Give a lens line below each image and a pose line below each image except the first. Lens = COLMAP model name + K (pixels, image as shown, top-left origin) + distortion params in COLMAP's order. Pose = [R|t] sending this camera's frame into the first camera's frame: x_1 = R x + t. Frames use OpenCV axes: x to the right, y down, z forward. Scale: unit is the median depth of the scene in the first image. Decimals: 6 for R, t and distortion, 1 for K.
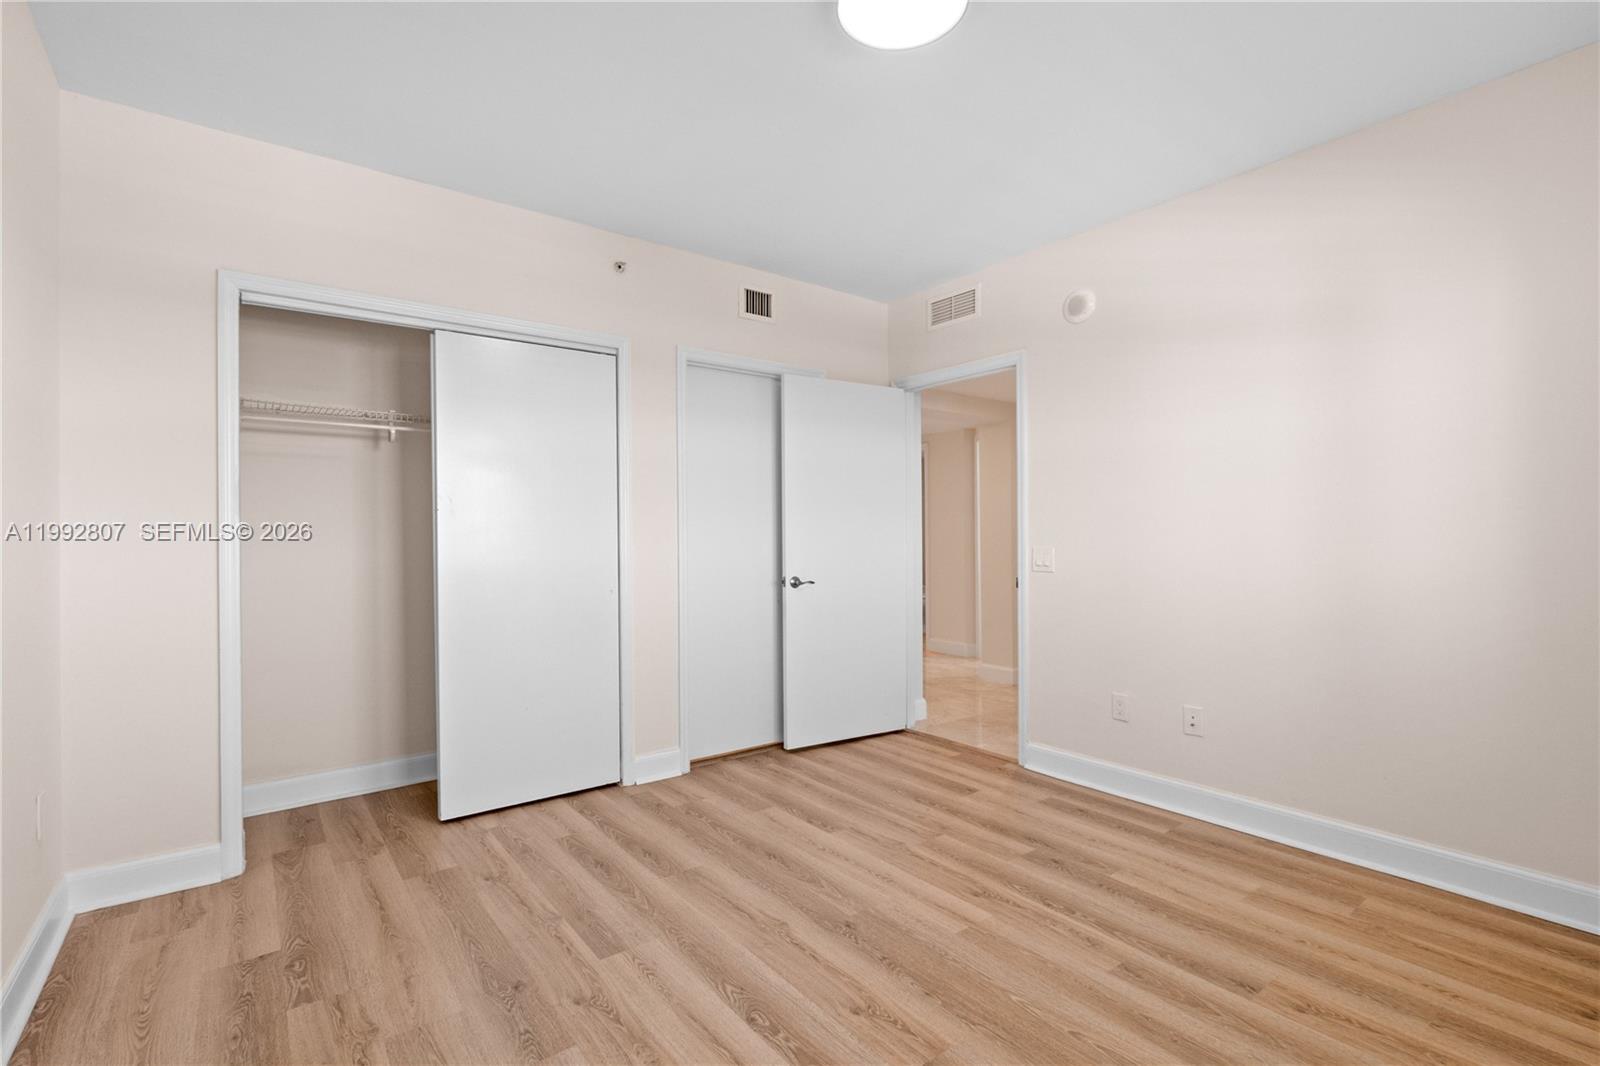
lens RADIAL K [[735.3, 0, 800.0], [0, 735.3, 533.0], [0, 0, 1]] dist [-0.003039, 0.000452]
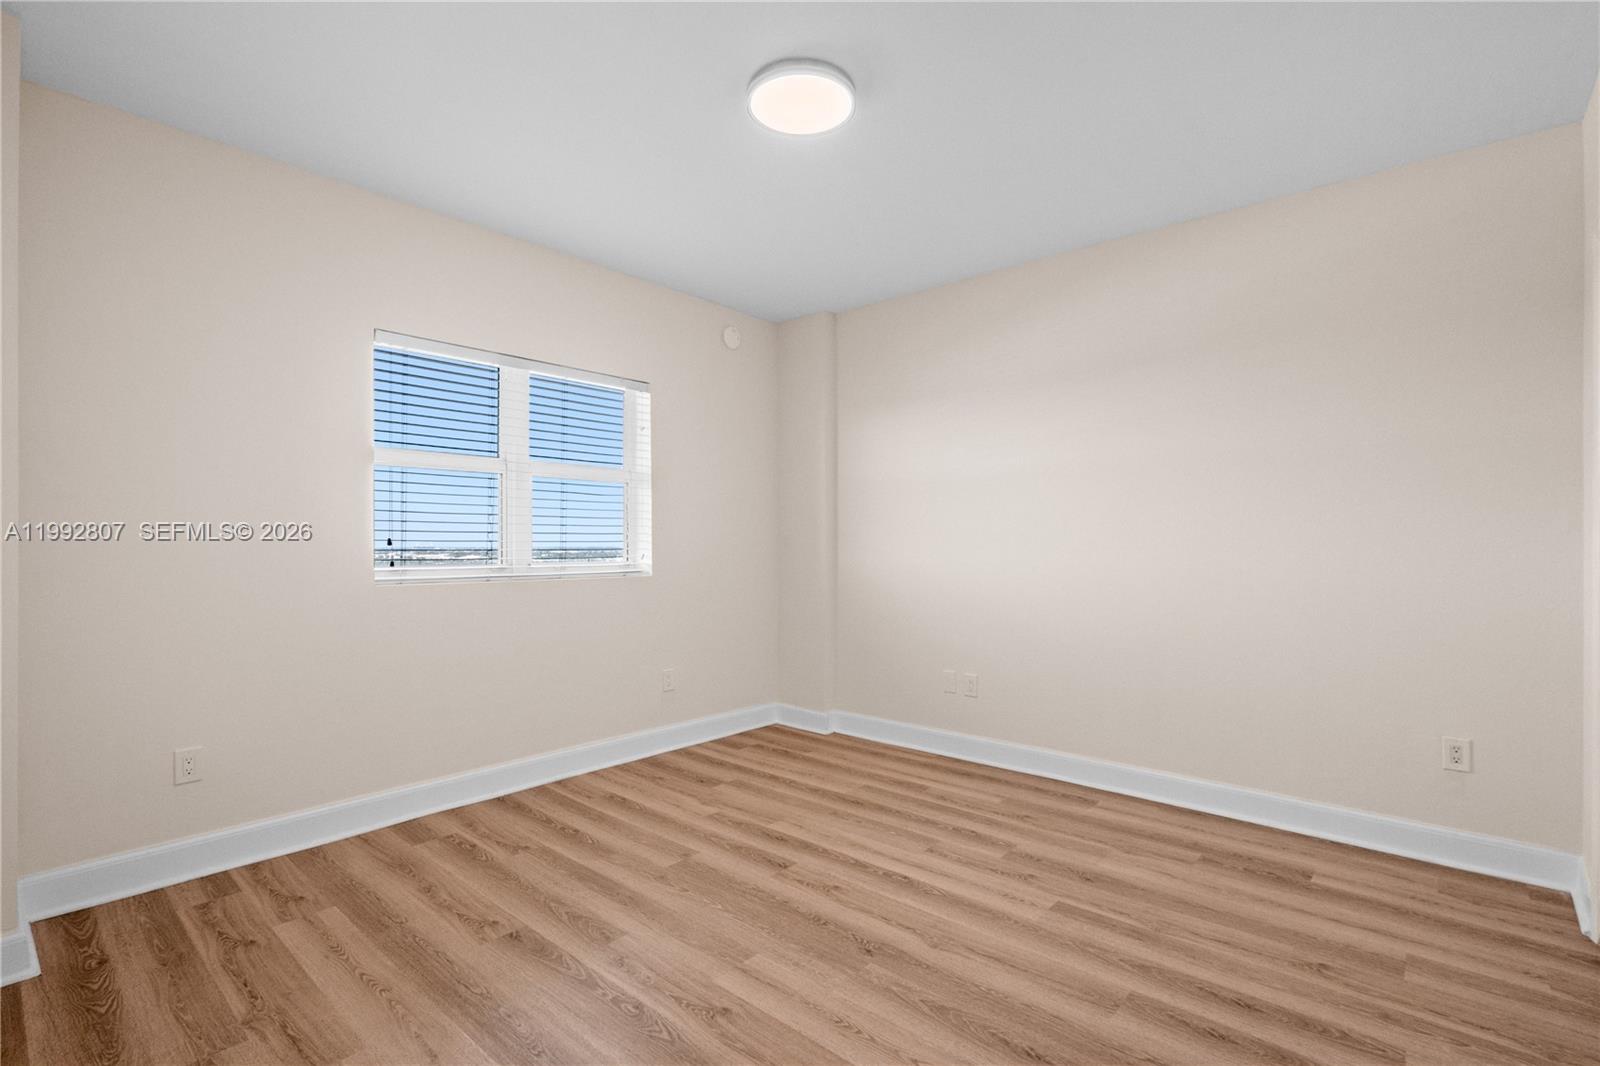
lens RADIAL K [[735.3, 0, 800.0], [0, 735.3, 533.0], [0, 0, 1]] dist [-0.003039, 0.000452]
pose [[-0.980892, 0.002712, -0.194532, 0.339087], [0.006575, 0.999794, -0.019217, 0.007952], [0.194440, -0.020129, -0.980708, 1.940931]]
